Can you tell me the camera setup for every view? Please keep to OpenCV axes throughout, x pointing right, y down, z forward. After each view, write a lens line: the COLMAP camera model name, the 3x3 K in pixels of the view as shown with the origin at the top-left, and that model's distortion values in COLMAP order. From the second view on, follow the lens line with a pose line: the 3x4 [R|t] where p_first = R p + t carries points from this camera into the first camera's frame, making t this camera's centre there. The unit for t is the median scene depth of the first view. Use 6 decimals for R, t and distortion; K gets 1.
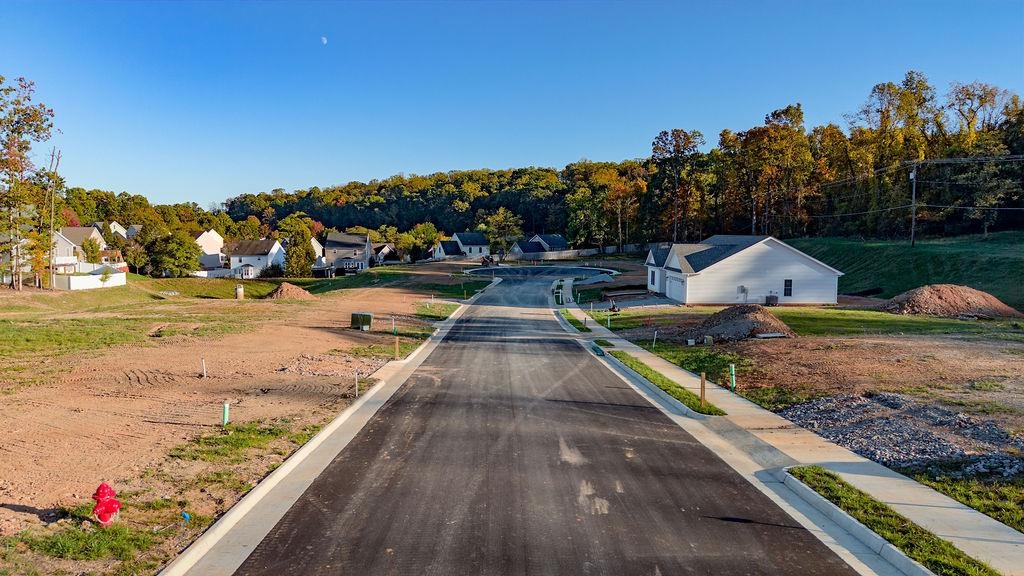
lens RADIAL K [[667.0, 0, 513.7], [0, 667.0, 296.1], [0, 0, 1]] dist [0.054124, -0.086622]
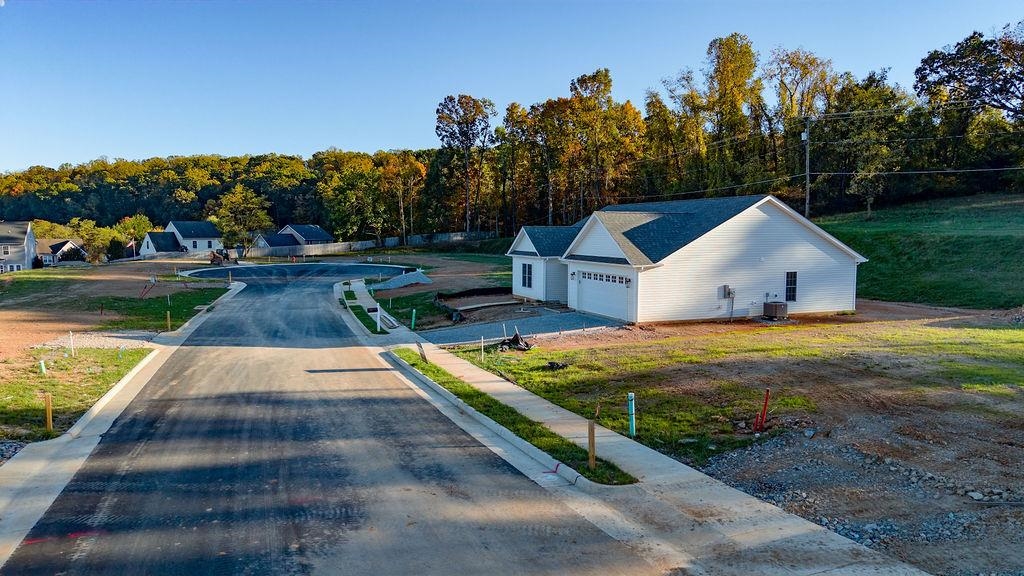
lens RADIAL K [[667.0, 0, 513.7], [0, 667.0, 296.1], [0, 0, 1]] dist [0.054124, -0.086622]
pose [[0.932479, -0.038551, 0.359160, -0.006125], [0.037728, 0.999245, 0.009303, -0.006735], [-0.359247, 0.004876, 0.933230, 0.202762]]
